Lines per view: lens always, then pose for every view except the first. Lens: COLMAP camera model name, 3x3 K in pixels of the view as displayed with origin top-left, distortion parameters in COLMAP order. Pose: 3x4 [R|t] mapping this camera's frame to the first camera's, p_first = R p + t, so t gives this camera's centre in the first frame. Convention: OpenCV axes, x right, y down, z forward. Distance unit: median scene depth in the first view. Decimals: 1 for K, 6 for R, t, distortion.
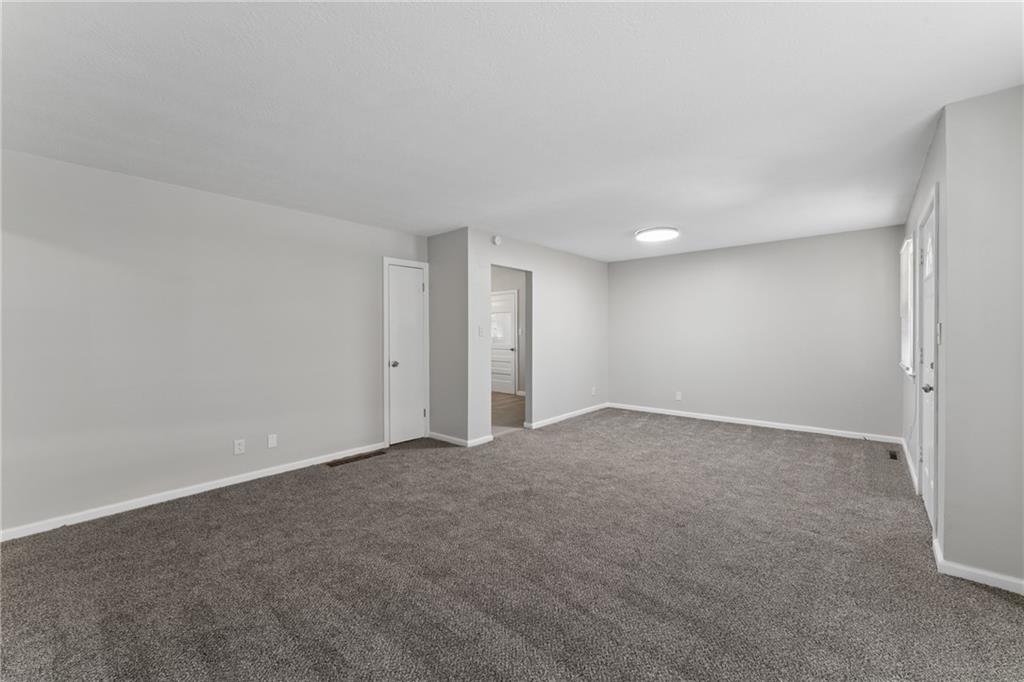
lens RADIAL K [[408.5, 0, 514.4], [0, 408.5, 333.9], [0, 0, 1]] dist [-0.000339, 0.000735]
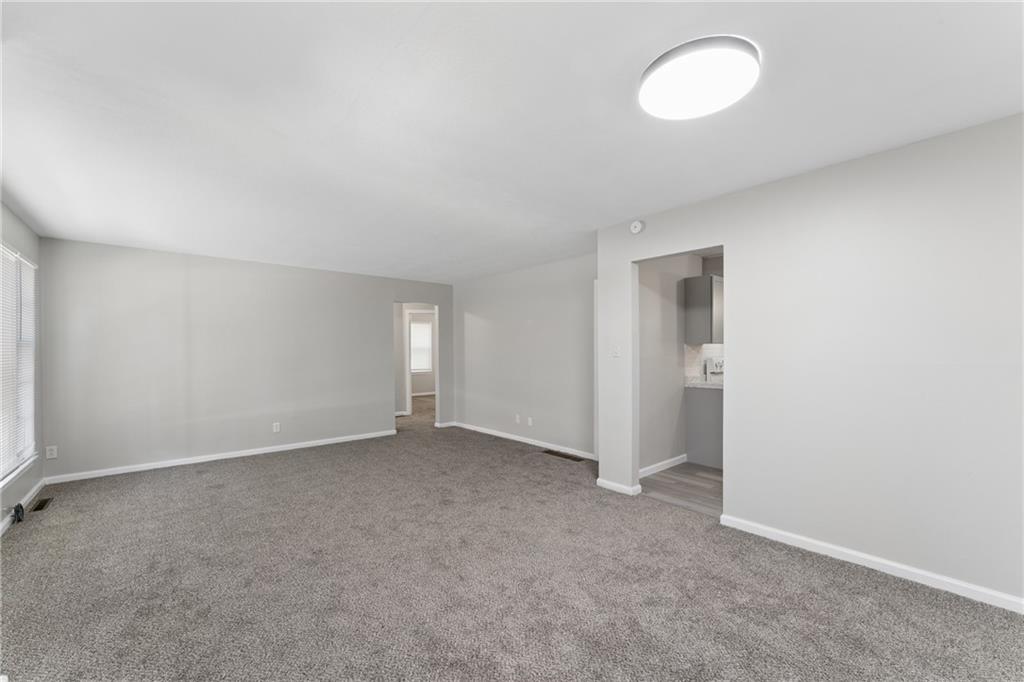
lens RADIAL K [[408.5, 0, 517.1], [0, 408.5, 344.6], [0, 0, 1]] dist [-0.000339, 0.000735]
pose [[-0.160309, -0.016423, -0.986930, 0.908941], [-0.000527, 0.999863, -0.016552, -0.006462], [0.987067, -0.002134, -0.160296, 1.139217]]
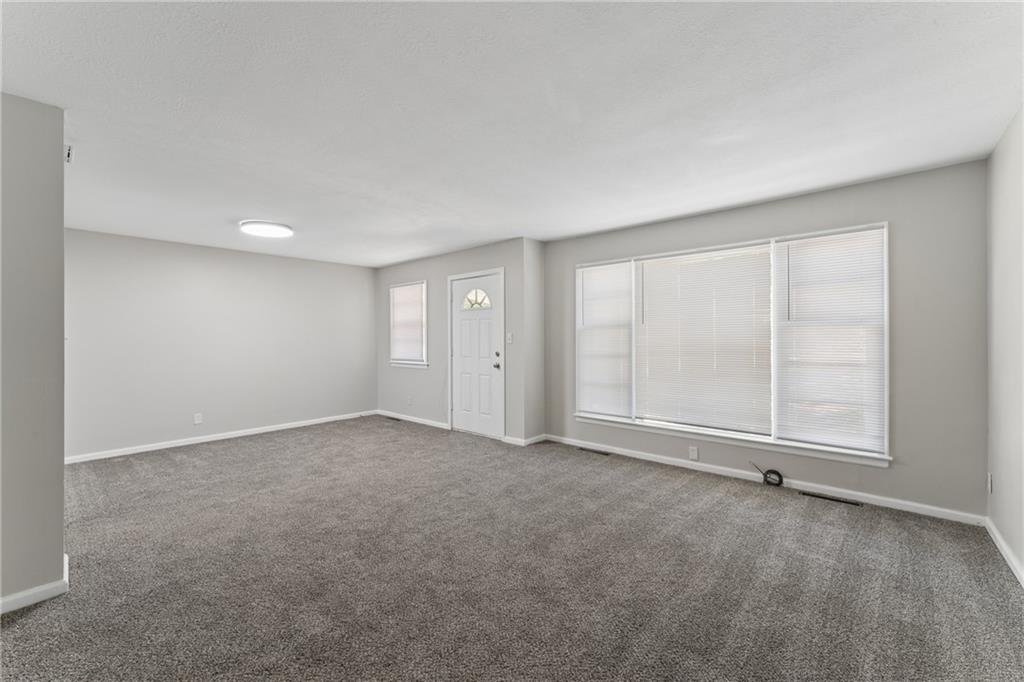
lens RADIAL K [[408.5, 0, 511.3], [0, 408.5, 342.7], [0, 0, 1]] dist [-0.000339, 0.000735]
pose [[0.005342, -0.013228, 0.999898, -0.653530], [0.007239, 0.999887, 0.013189, -0.002111], [-0.999960, 0.007168, 0.005437, 0.597718]]
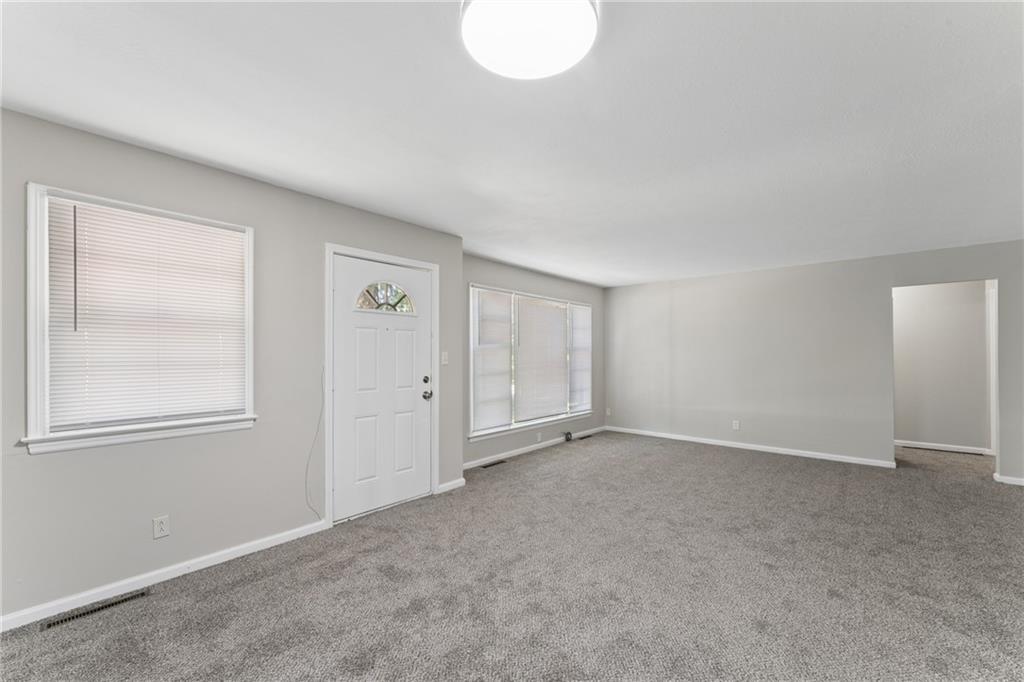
lens RADIAL K [[408.5, 0, 515.0], [0, 408.5, 350.4], [0, 0, 1]] dist [-0.000339, 0.000735]
pose [[-0.999952, -0.001329, 0.009683, 0.450077], [-0.001382, 0.999984, -0.005430, -0.012317], [-0.009675, -0.005443, -0.999938, 1.623949]]
